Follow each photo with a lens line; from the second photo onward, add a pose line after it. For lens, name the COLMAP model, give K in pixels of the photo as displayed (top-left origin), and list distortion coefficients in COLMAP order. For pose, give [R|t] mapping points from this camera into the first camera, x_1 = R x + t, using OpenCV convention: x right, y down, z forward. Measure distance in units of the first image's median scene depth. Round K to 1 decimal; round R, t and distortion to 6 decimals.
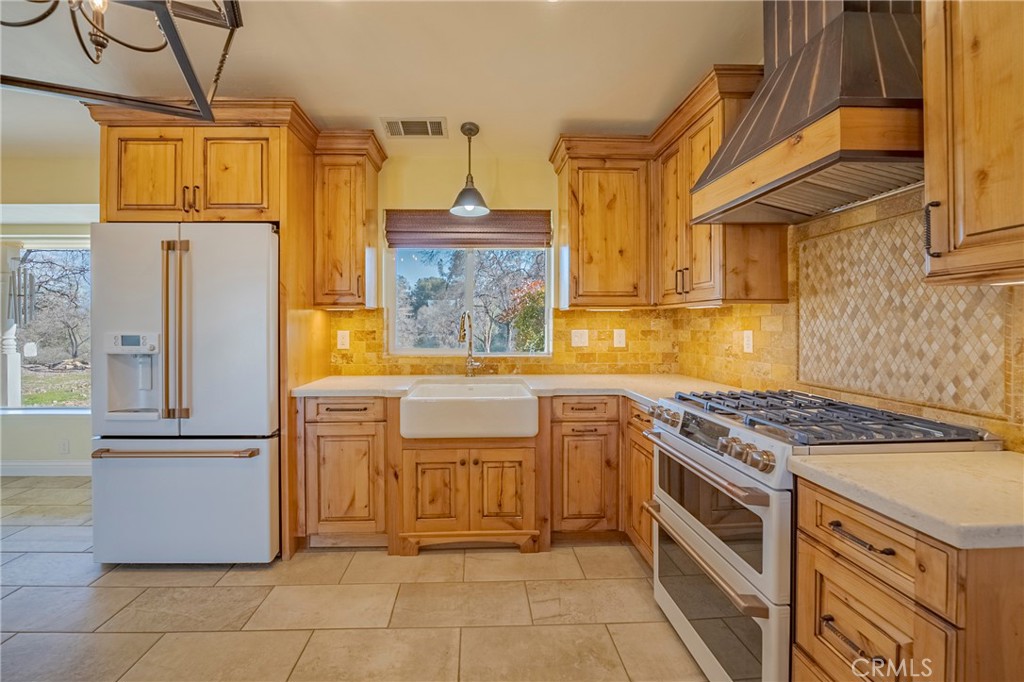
lens RADIAL K [[415.6, 0, 487.9], [0, 415.6, 326.2], [0, 0, 1]] dist [-0.014511, -0.000003]
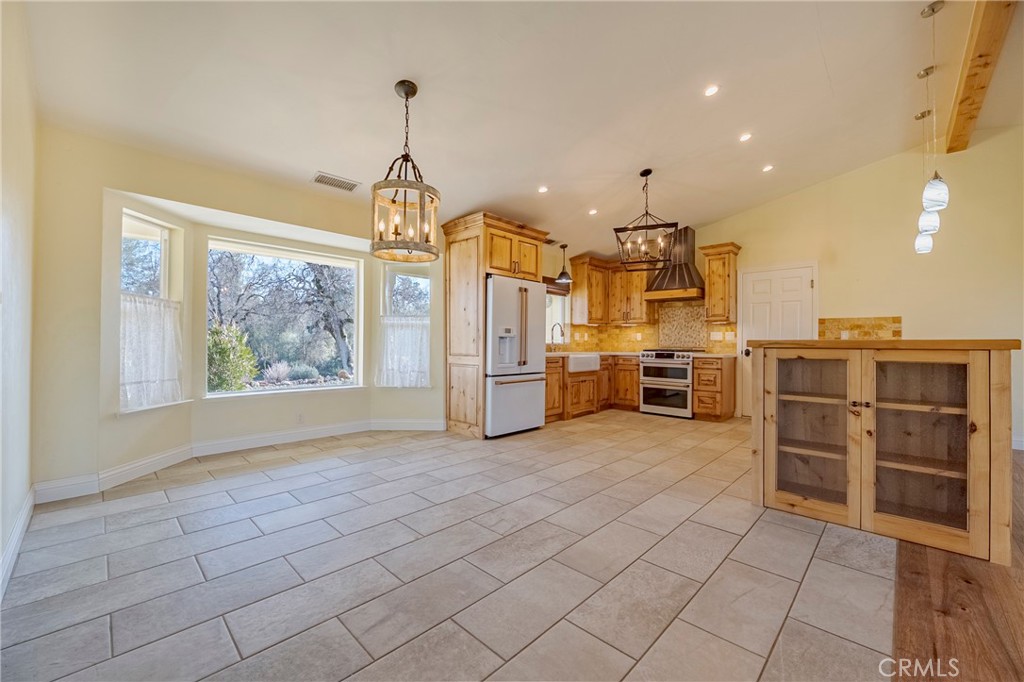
lens RADIAL K [[408.1, 0, 510.4], [0, 408.1, 341.0], [0, 0, 1]] dist [-0.012546, 0.000962]
pose [[0.716994, 0.009671, 0.697012, -2.235956], [-0.005780, 0.999952, -0.007928, 0.100422], [-0.697056, 0.001655, 0.717015, -0.539763]]
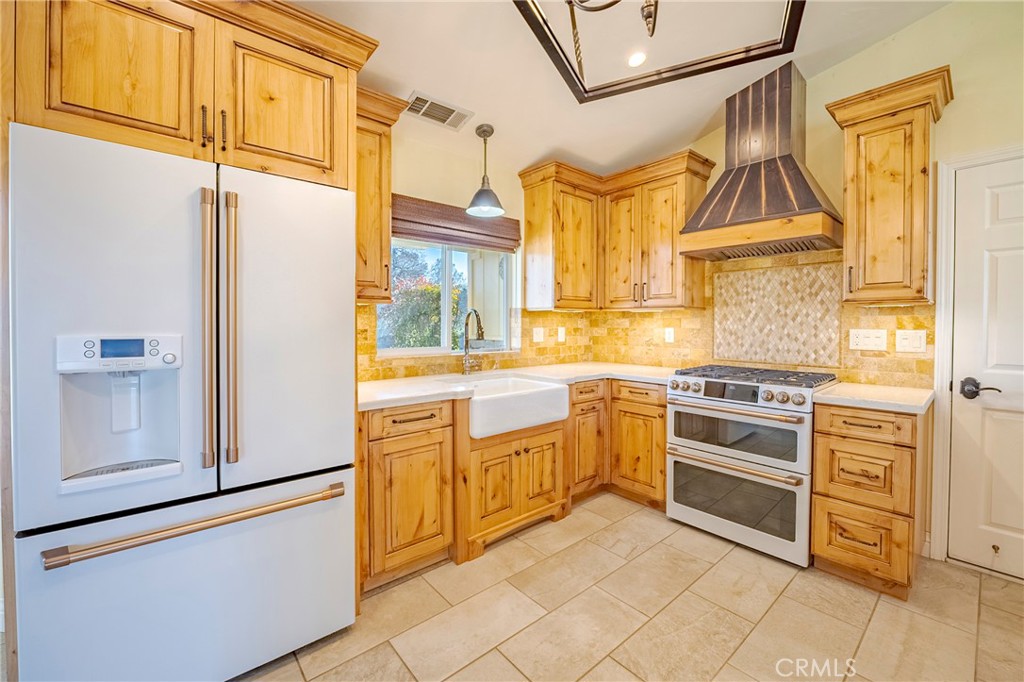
lens RADIAL K [[413.6, 0, 508.8], [0, 413.6, 330.3], [0, 0, 1]] dist [-0.011676, 0.000534]
pose [[0.782541, -0.006751, 0.622563, -0.753409], [-0.001569, 0.999917, 0.012816, 0.001773], [-0.622597, -0.011006, 0.782465, 0.196825]]
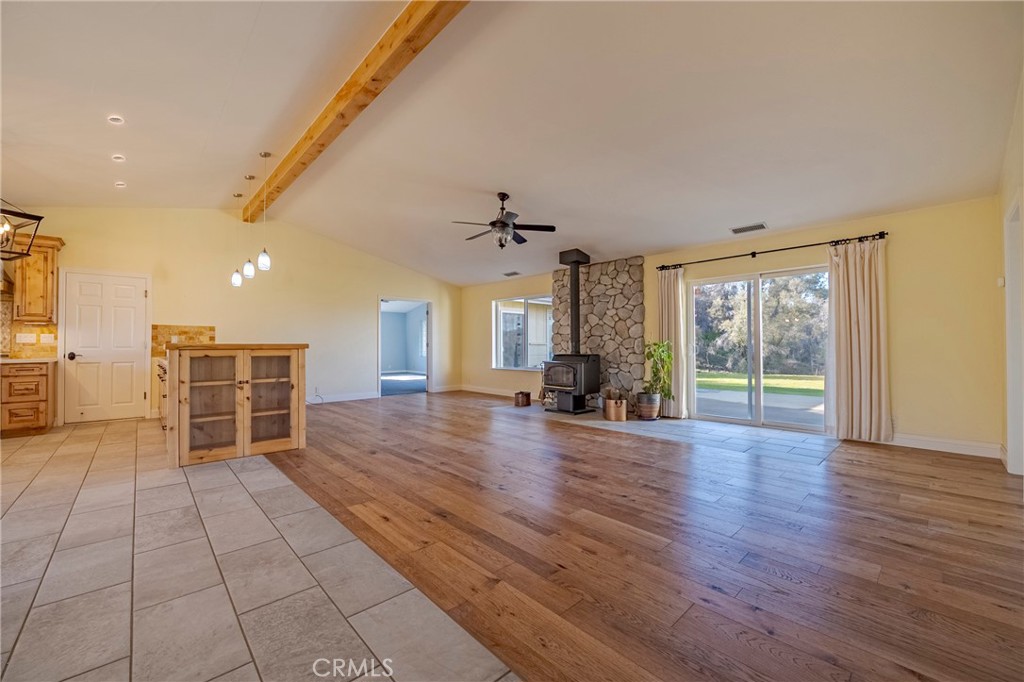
lens RADIAL K [[408.1, 0, 510.4], [0, 408.1, 341.0], [0, 0, 1]] dist [-0.012546, 0.000962]
pose [[-0.653500, 0.014093, 0.756795, -2.940890], [0.005830, 0.999891, -0.013586, 0.102102], [-0.756904, -0.004467, -0.653511, -0.151224]]
